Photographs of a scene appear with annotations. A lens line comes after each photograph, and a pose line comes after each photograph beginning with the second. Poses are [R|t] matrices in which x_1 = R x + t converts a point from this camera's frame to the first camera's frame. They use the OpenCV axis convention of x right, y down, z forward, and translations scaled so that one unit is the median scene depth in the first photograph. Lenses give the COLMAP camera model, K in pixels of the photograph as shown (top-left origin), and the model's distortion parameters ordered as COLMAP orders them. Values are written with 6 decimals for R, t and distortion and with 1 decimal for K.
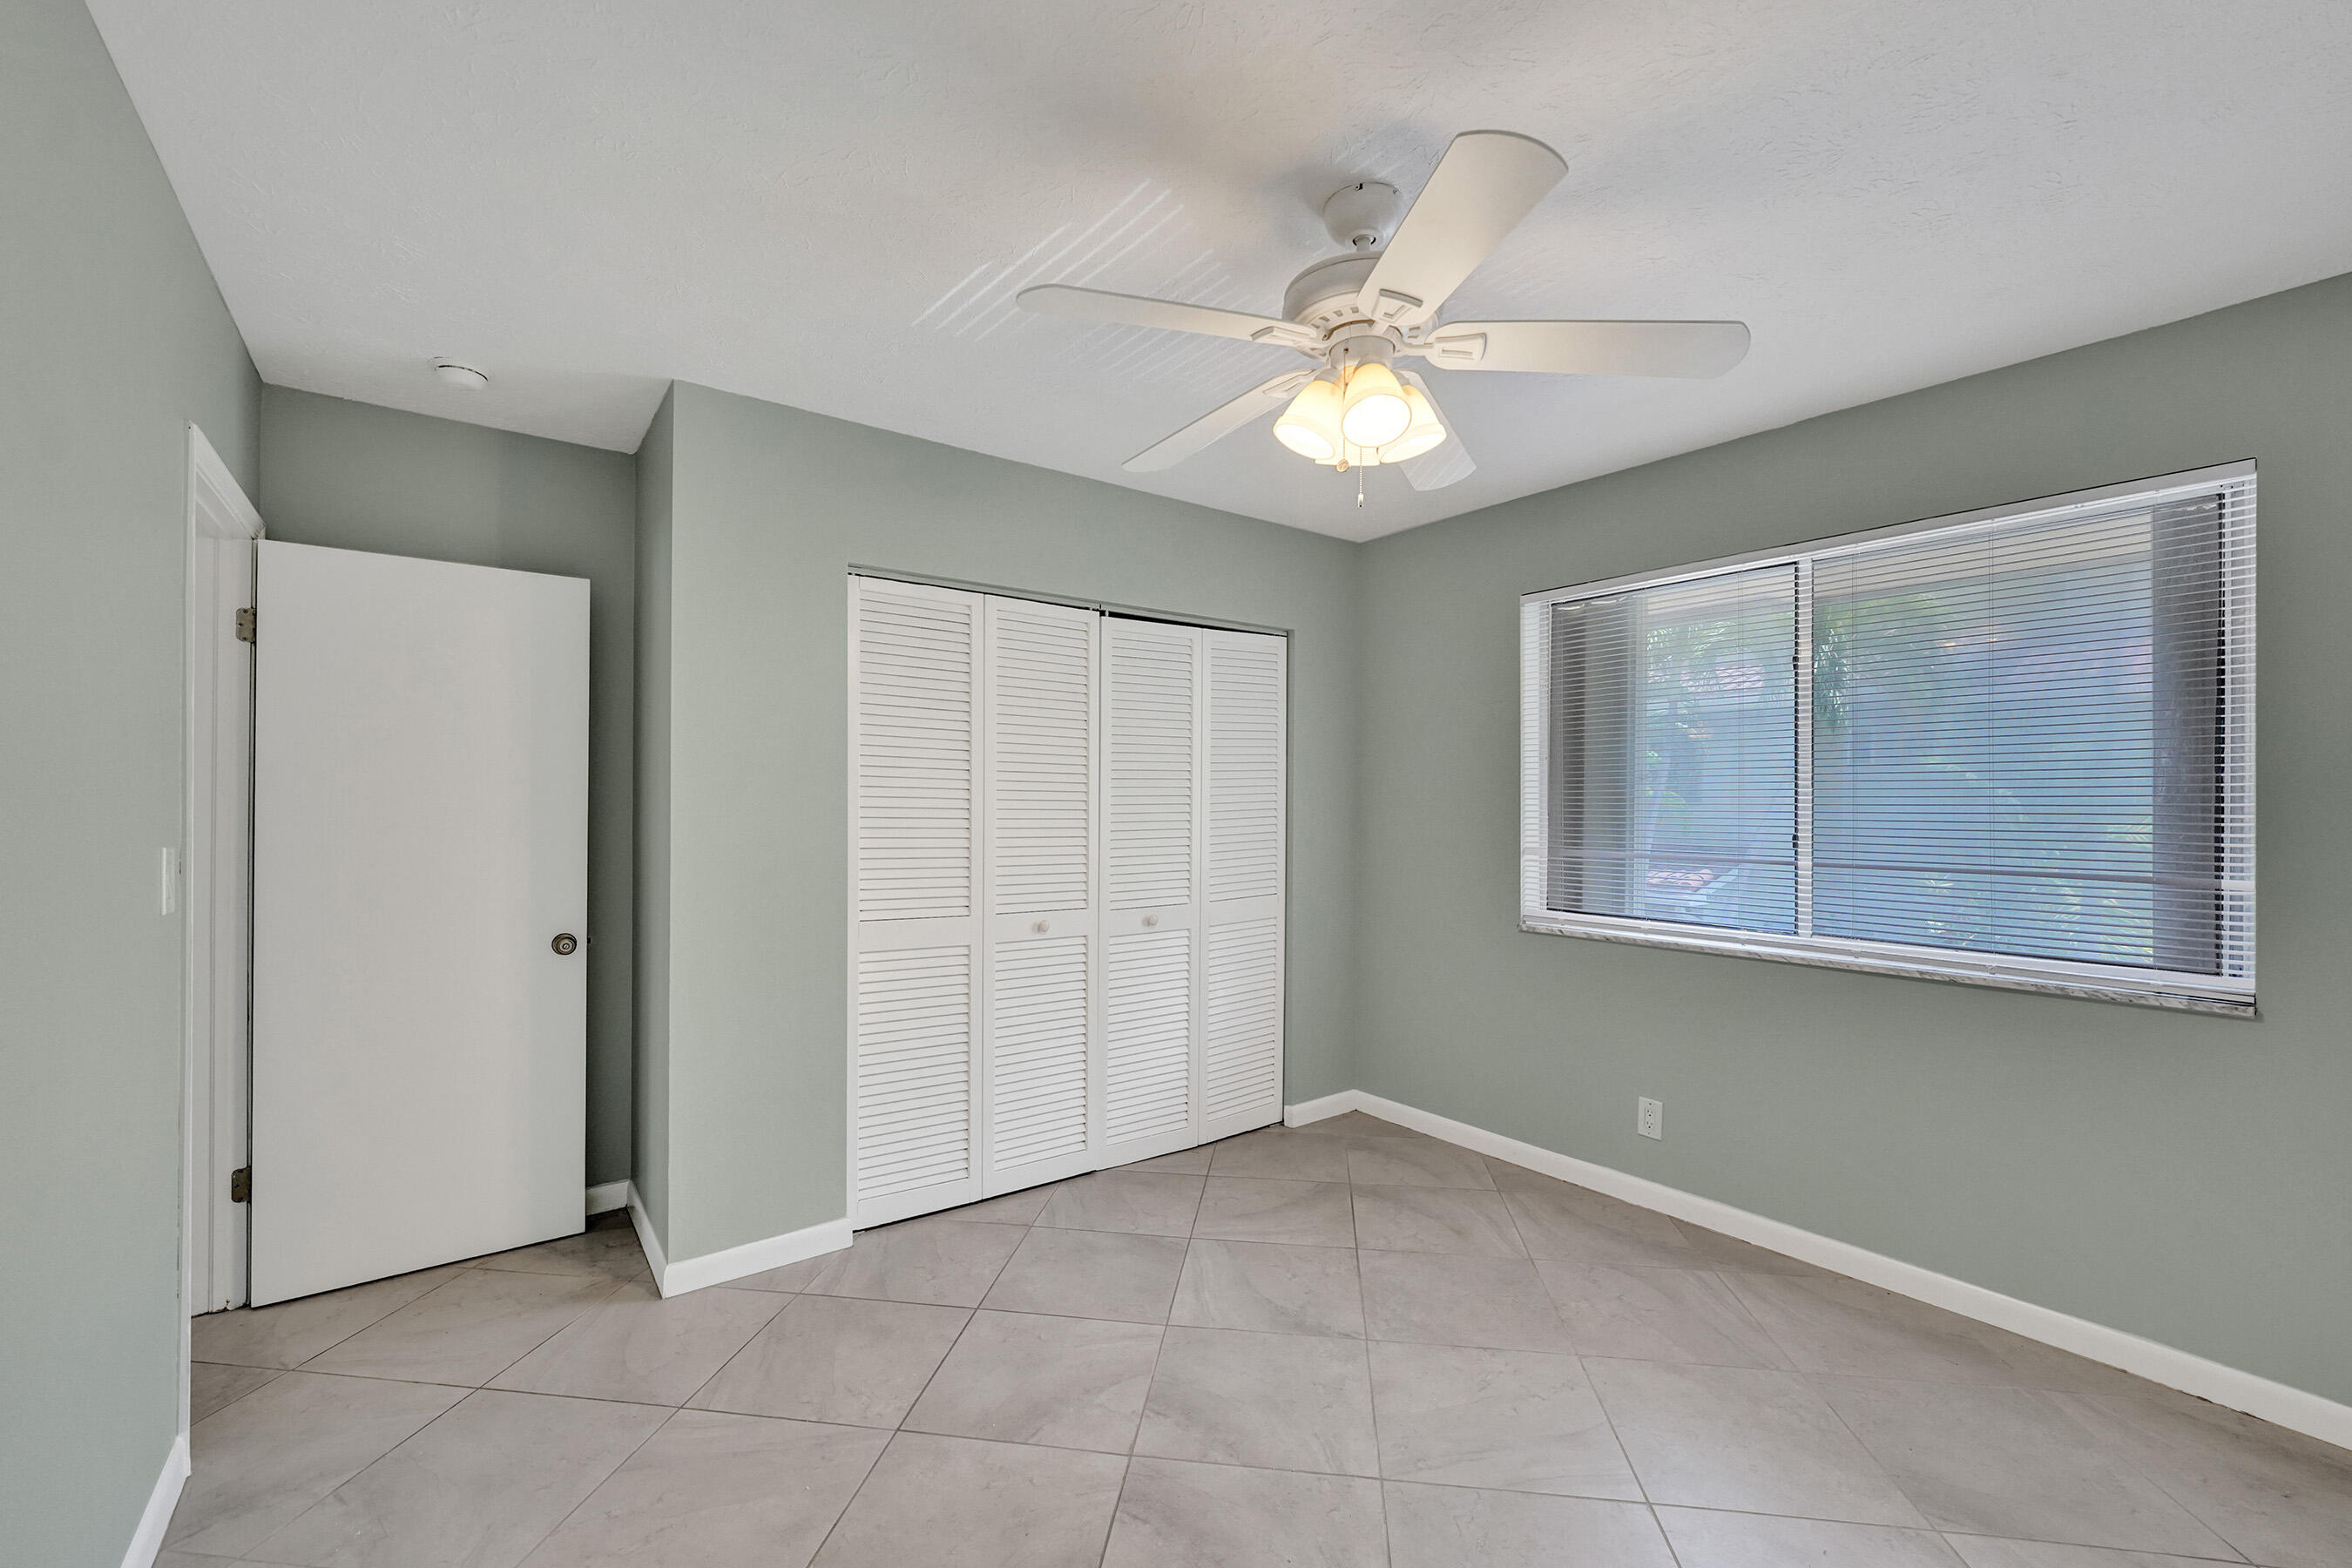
lens RADIAL K [[976.2, 0, 1157.6], [0, 976.2, 791.9], [0, 0, 1]] dist [-0.019630, 0.013709]
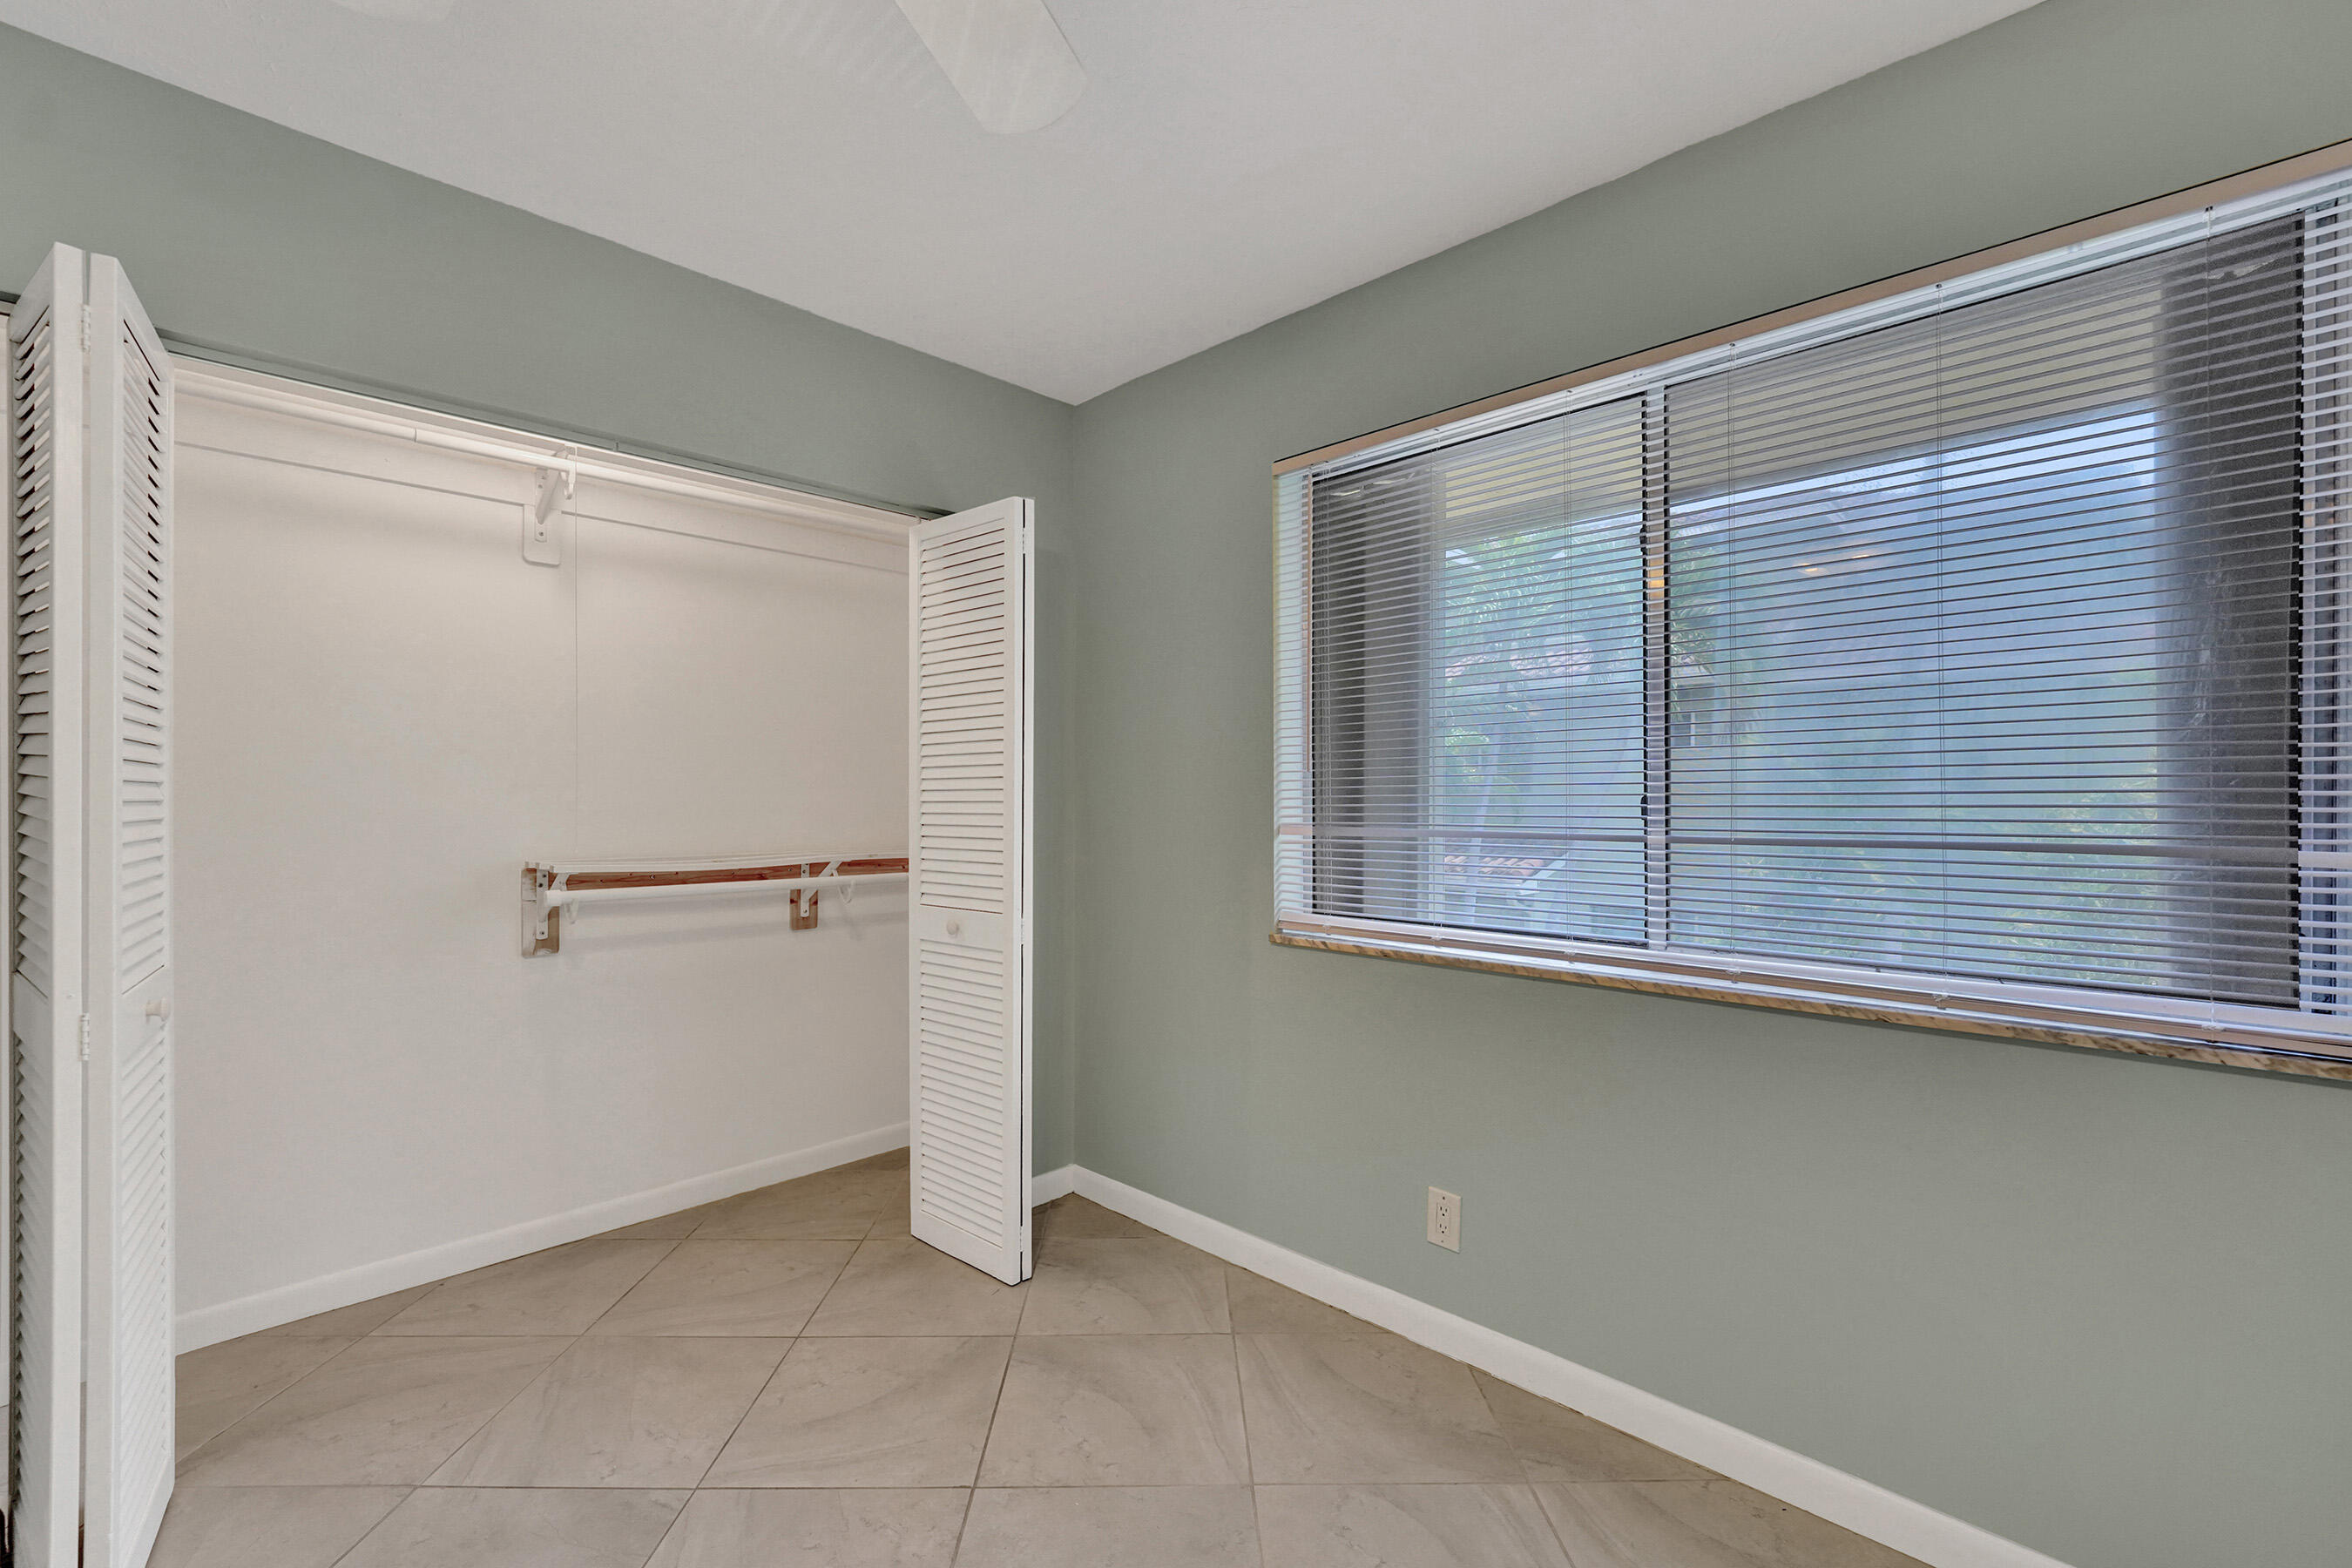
lens RADIAL K [[1000.5, 0, 1164.8], [0, 1000.5, 787.7], [0, 0, 1]] dist [-0.001894, -0.000081]
pose [[0.987923, -0.002501, 0.154923, 0.225569], [0.002222, 0.999996, 0.001980, 0.036405], [-0.154927, -0.001611, 0.987925, 0.371003]]
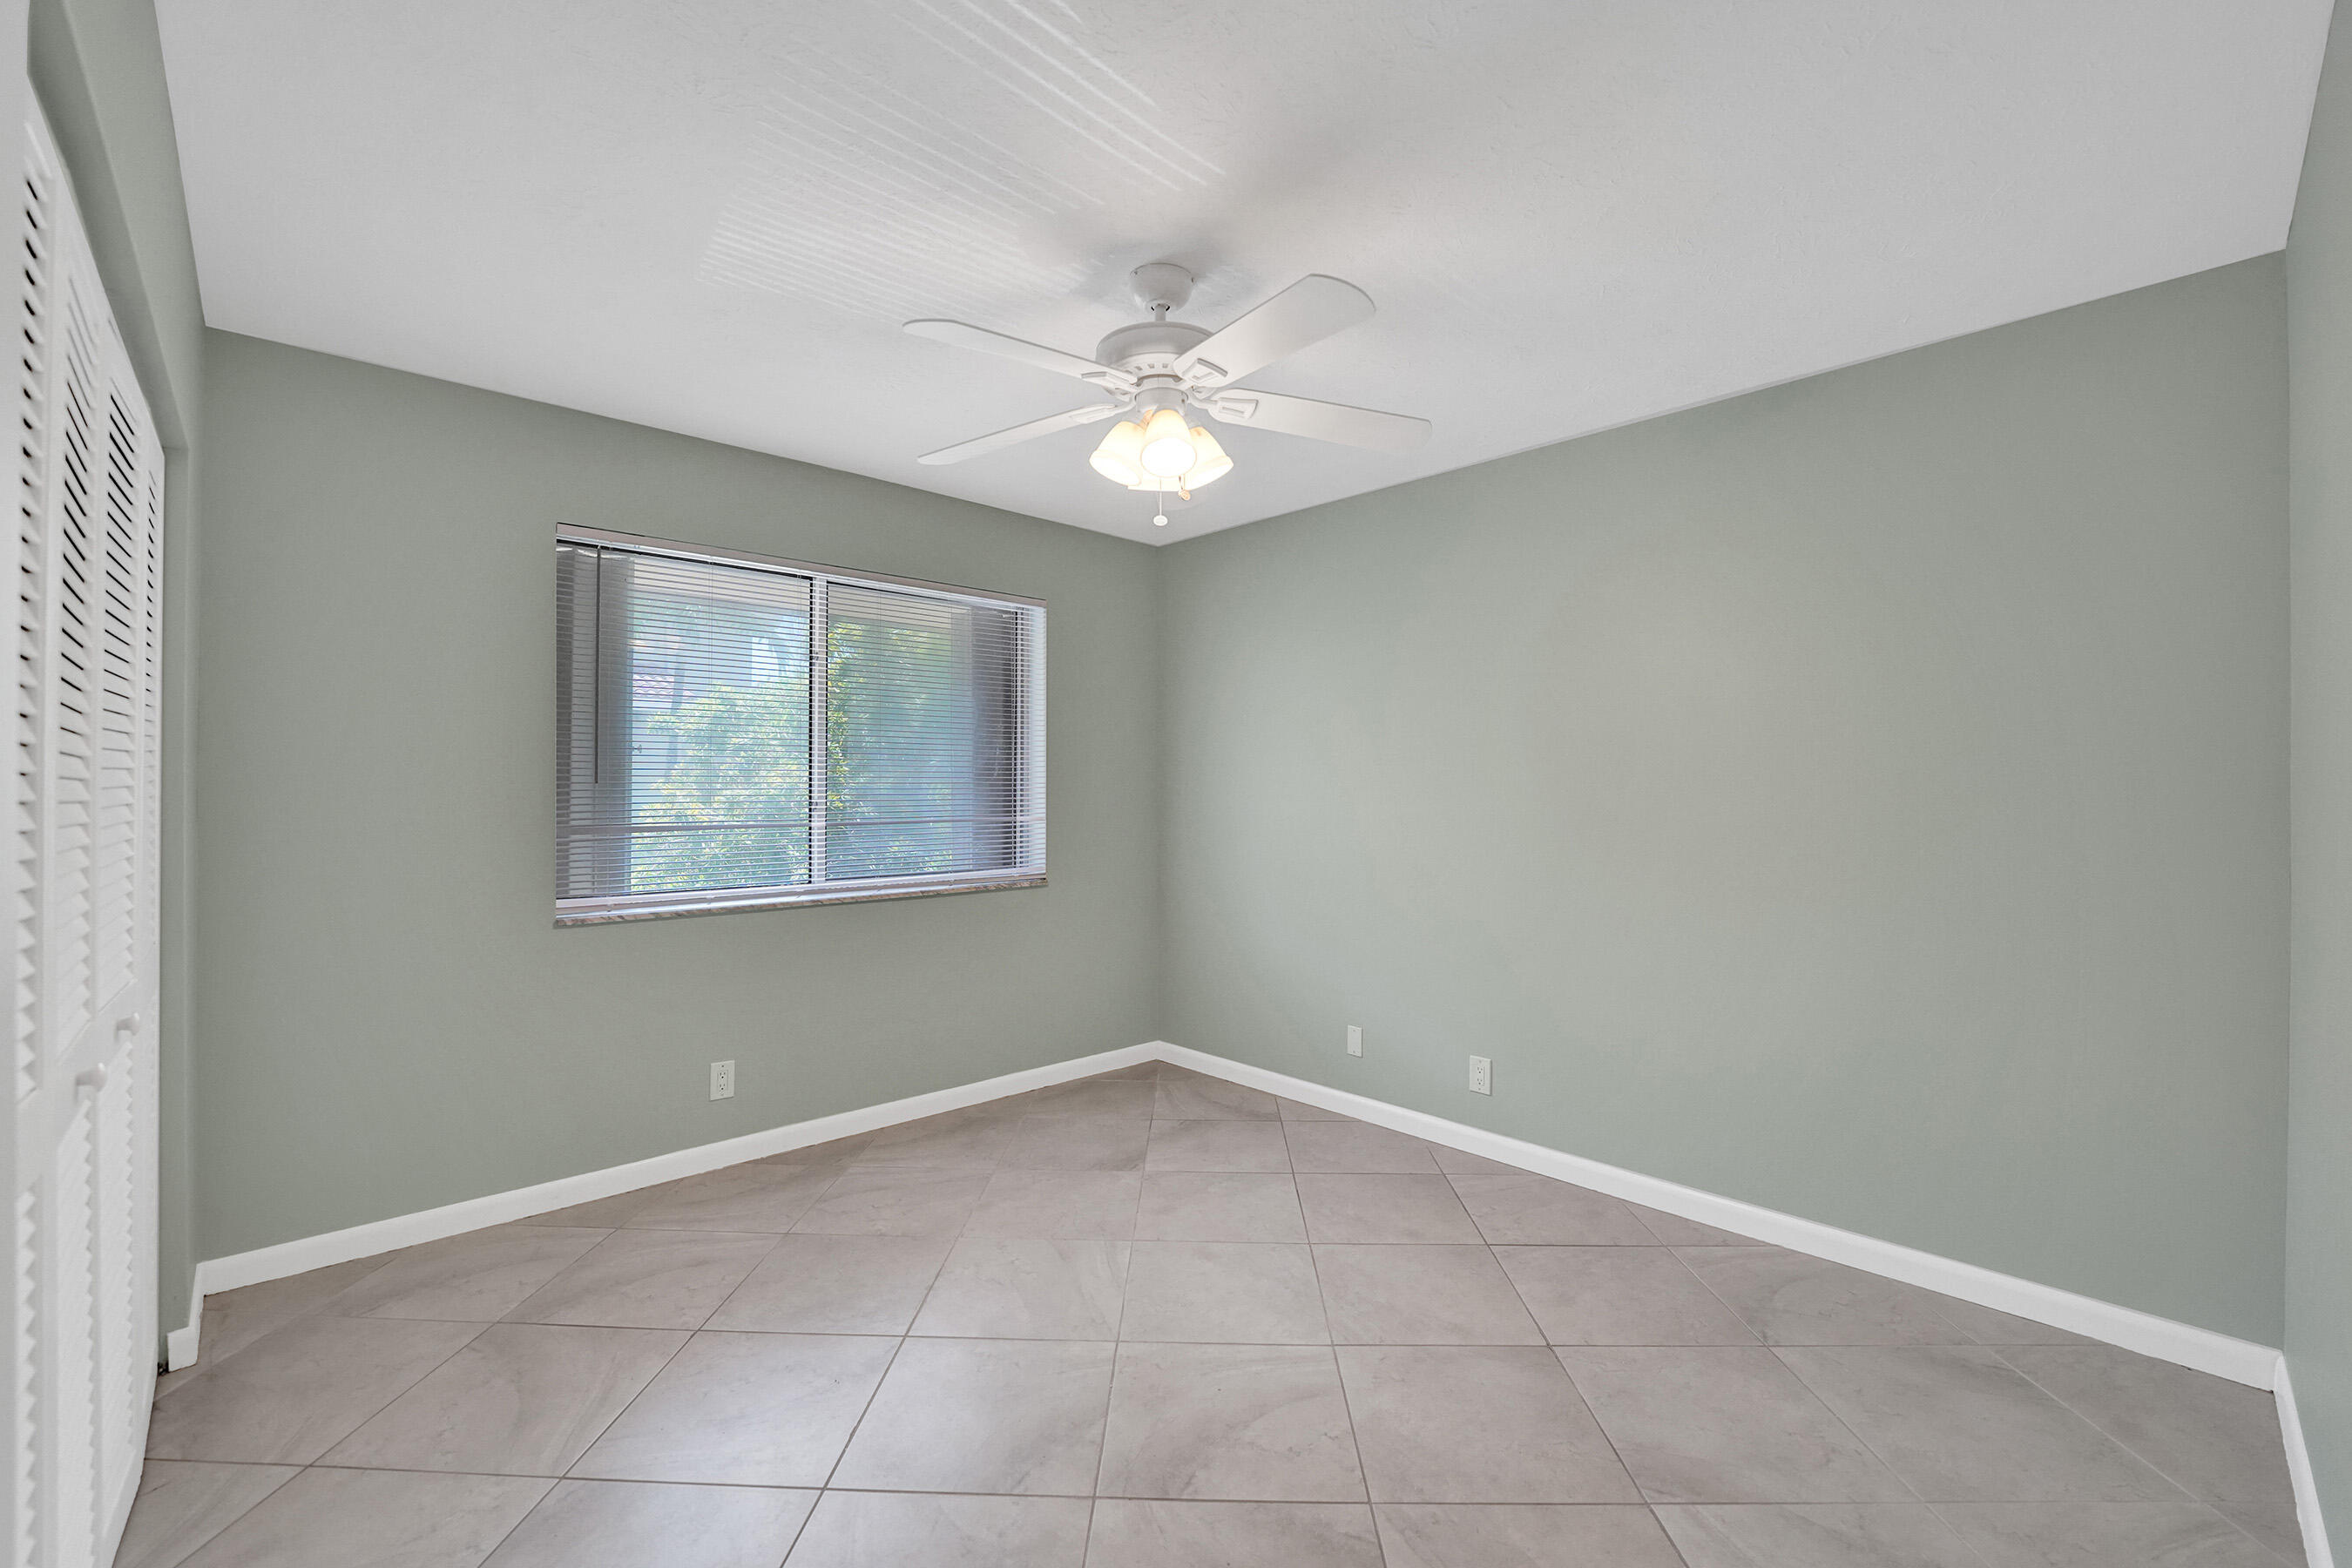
lens RADIAL K [[1000.5, 0, 1164.8], [0, 1000.5, 787.7], [0, 0, 1]] dist [-0.001894, -0.000081]
pose [[-0.114244, -0.008629, 0.993415, -0.648296], [-0.014464, 0.999871, 0.007022, 0.013381], [-0.993347, -0.013566, -0.114354, 0.717227]]
